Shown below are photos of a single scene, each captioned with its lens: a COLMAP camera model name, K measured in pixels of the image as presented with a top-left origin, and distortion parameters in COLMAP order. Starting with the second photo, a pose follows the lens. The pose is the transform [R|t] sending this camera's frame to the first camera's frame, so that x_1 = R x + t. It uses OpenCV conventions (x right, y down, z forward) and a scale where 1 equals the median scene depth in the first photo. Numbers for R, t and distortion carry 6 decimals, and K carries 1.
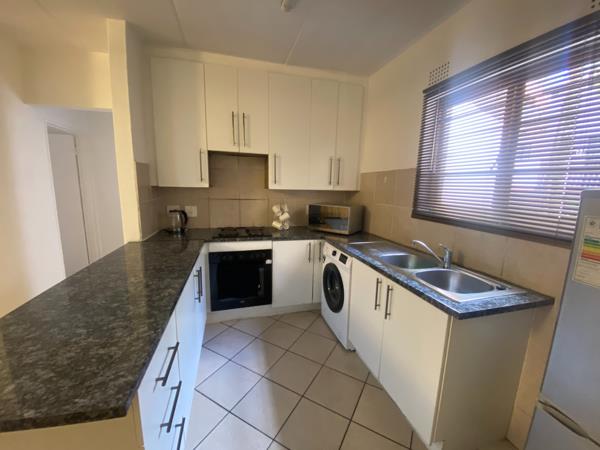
lens RADIAL K [[243.3, 0, 295.5], [0, 243.3, 226.3], [0, 0, 1]] dist [0.002265, -0.015098]
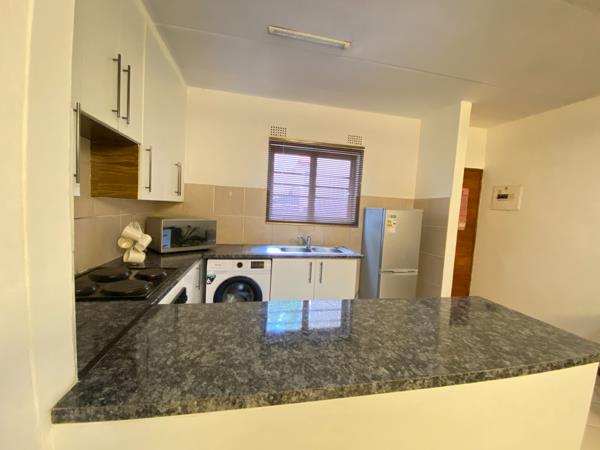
lens RADIAL K [[243.3, 0, 295.5], [0, 243.3, 226.3], [0, 0, 1]] dist [0.002265, -0.015098]
pose [[0.080485, -0.097522, 0.991974, -0.746915], [0.109543, 0.990039, 0.088444, -0.101349], [-0.990718, 0.101545, 0.090366, 0.579581]]
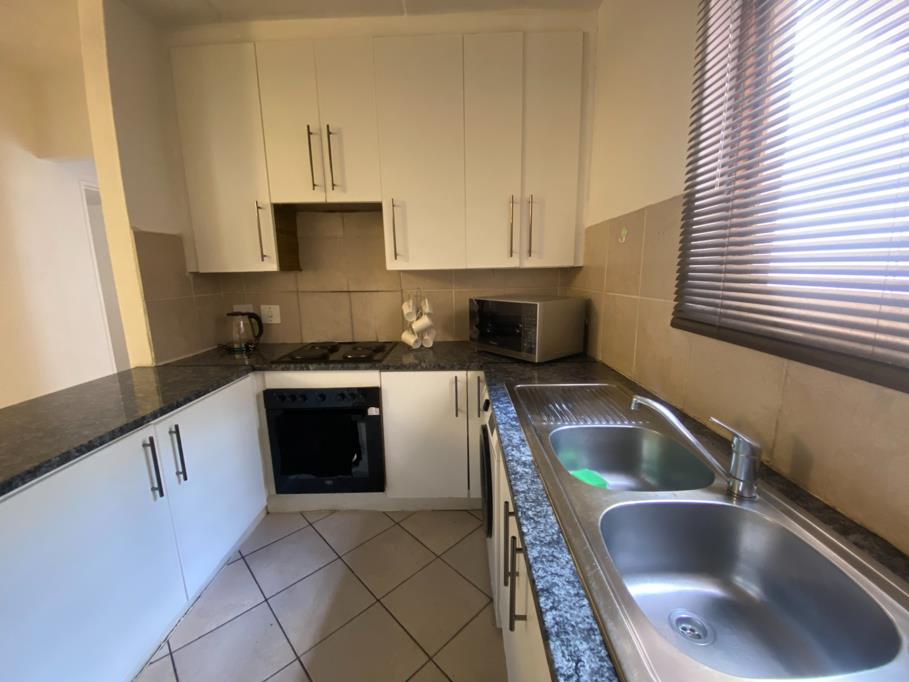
lens RADIAL K [[368.6, 0, 447.7], [0, 368.6, 343.0], [0, 0, 1]] dist [0.002265, -0.015098]
pose [[0.959594, 0.013916, -0.281045, 0.251614], [-0.007203, 0.999664, 0.024903, -0.018973], [0.281297, -0.021872, 0.959371, 0.292629]]
